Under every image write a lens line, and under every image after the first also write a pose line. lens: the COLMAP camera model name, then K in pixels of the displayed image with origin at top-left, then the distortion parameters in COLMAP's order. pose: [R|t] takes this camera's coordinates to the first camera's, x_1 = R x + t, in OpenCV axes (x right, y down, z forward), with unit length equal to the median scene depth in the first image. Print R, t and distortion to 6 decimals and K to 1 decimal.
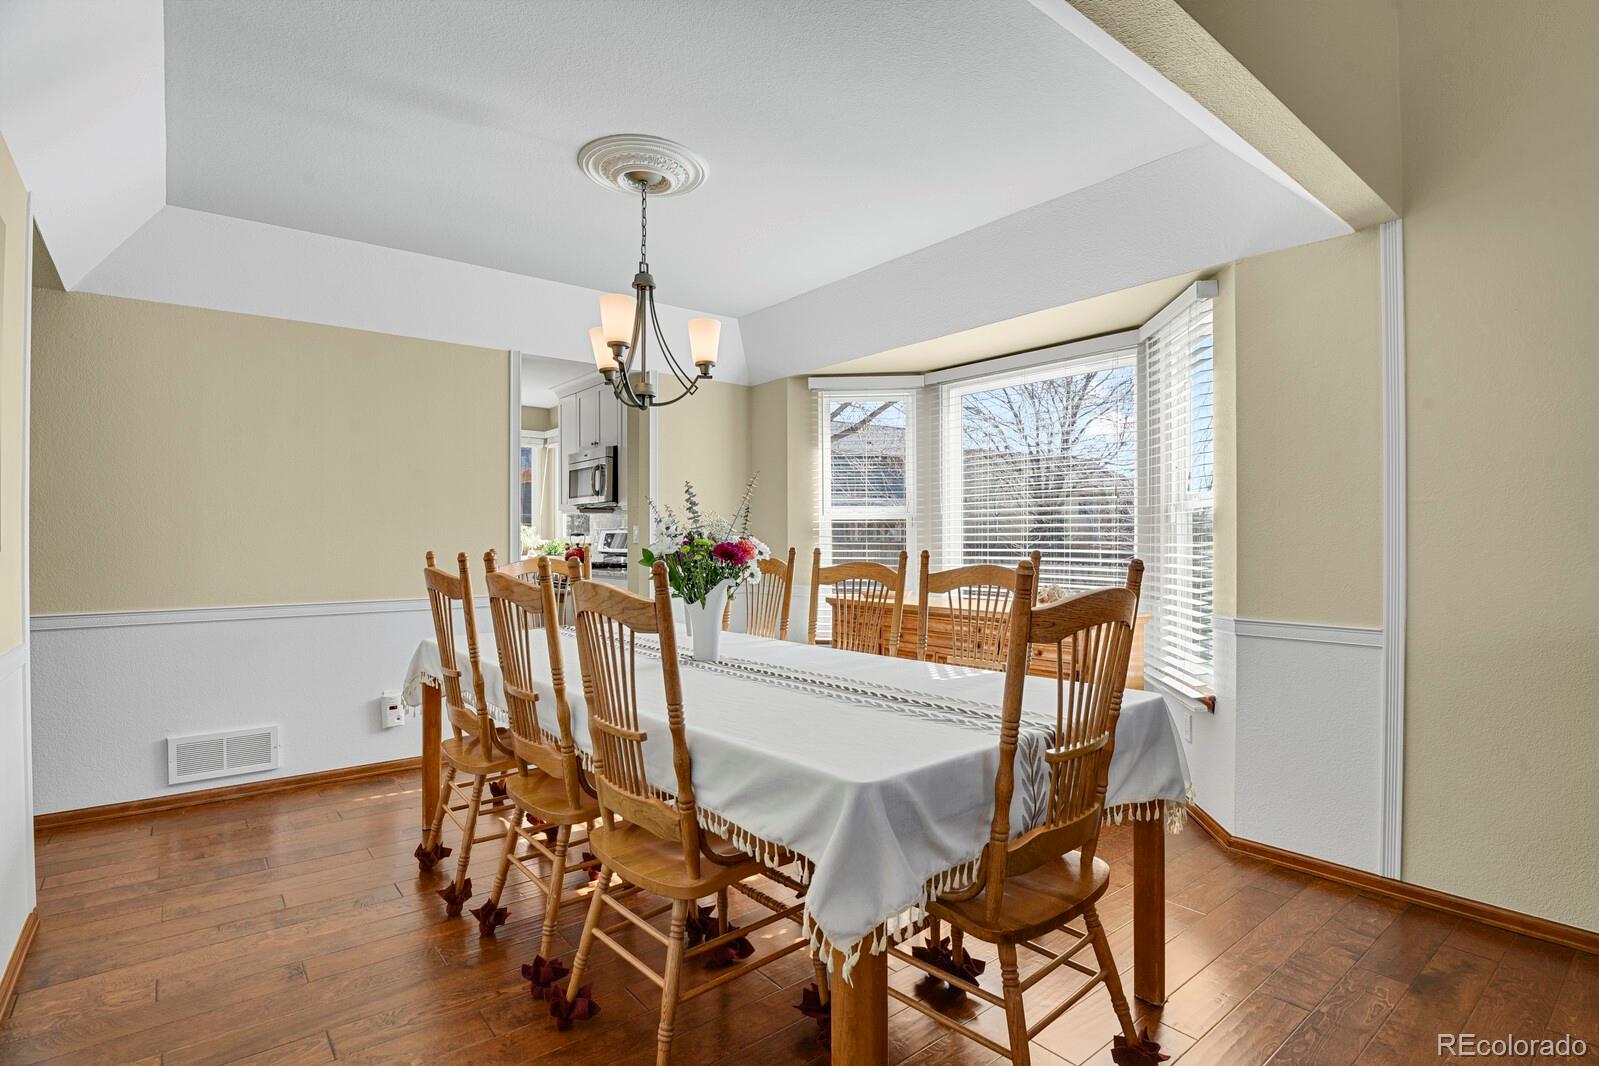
lens RADIAL K [[792.7, 0, 811.0], [0, 792.7, 536.5], [0, 0, 1]] dist [-0.025137, -0.000512]
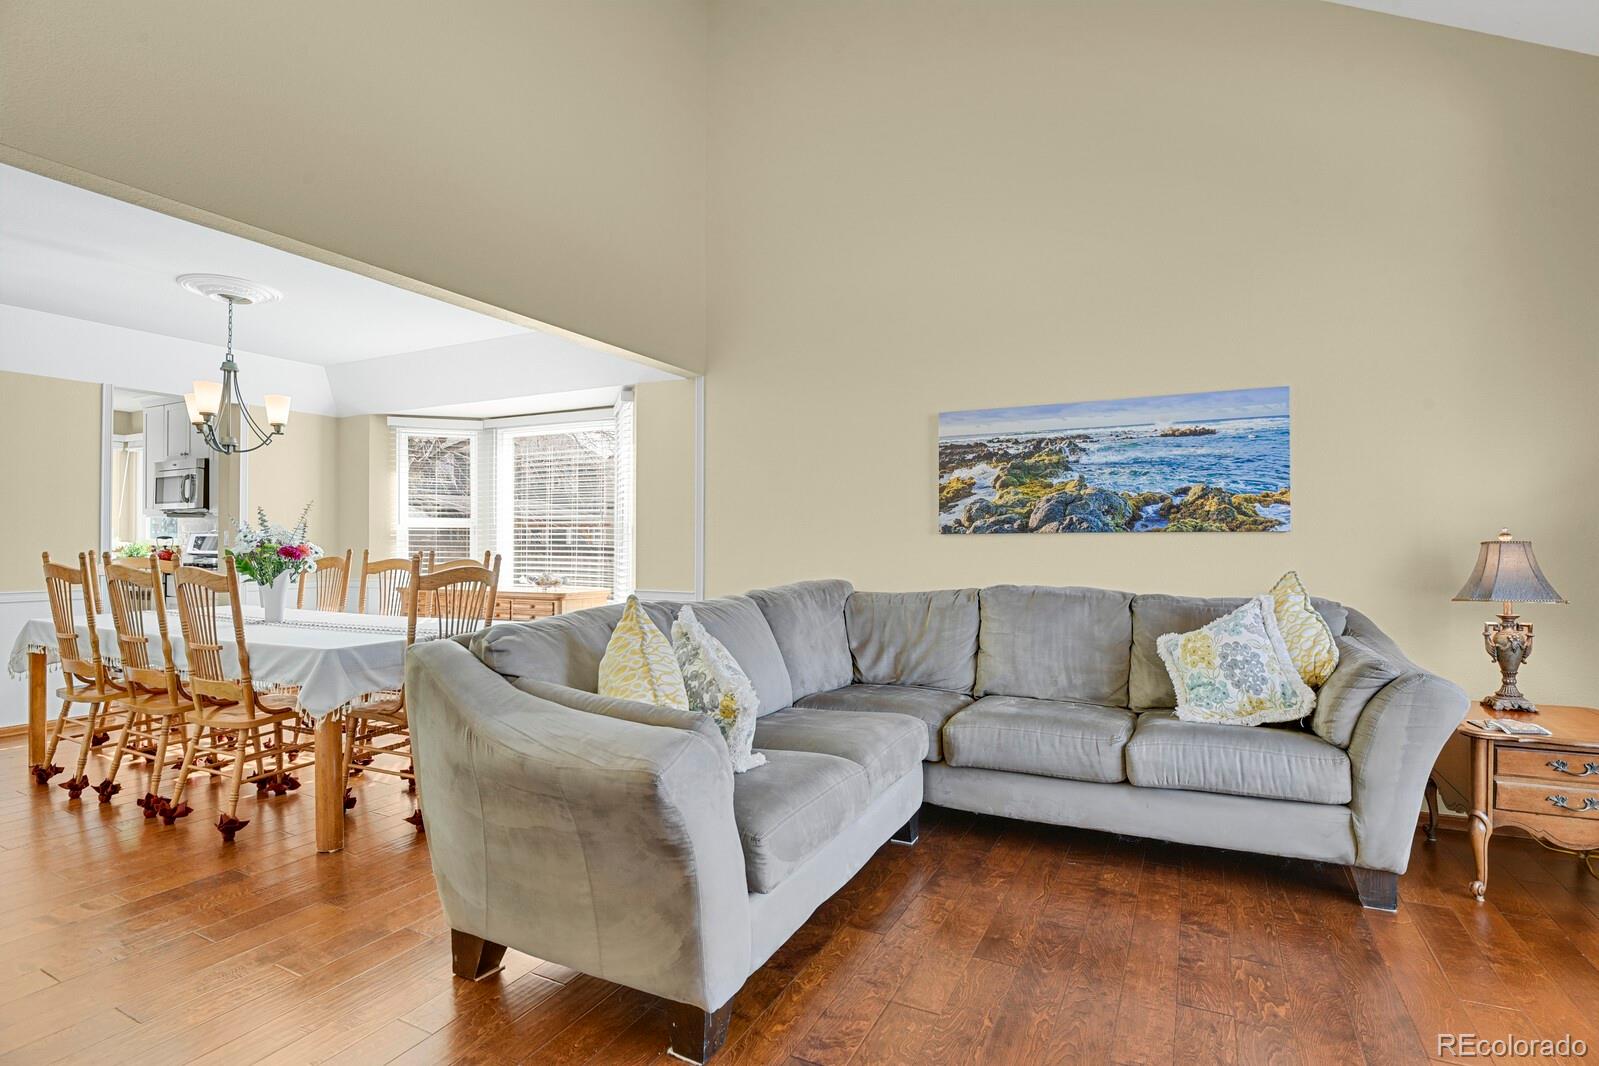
lens RADIAL K [[783.1, 0, 810.8], [0, 783.1, 539.2], [0, 0, 1]] dist [-0.032157, -0.001041]
pose [[0.911728, 0.005536, 0.410756, 0.188767], [-0.005298, 0.999984, -0.001719, -0.007778], [-0.410759, -0.000608, 0.911744, -0.740292]]
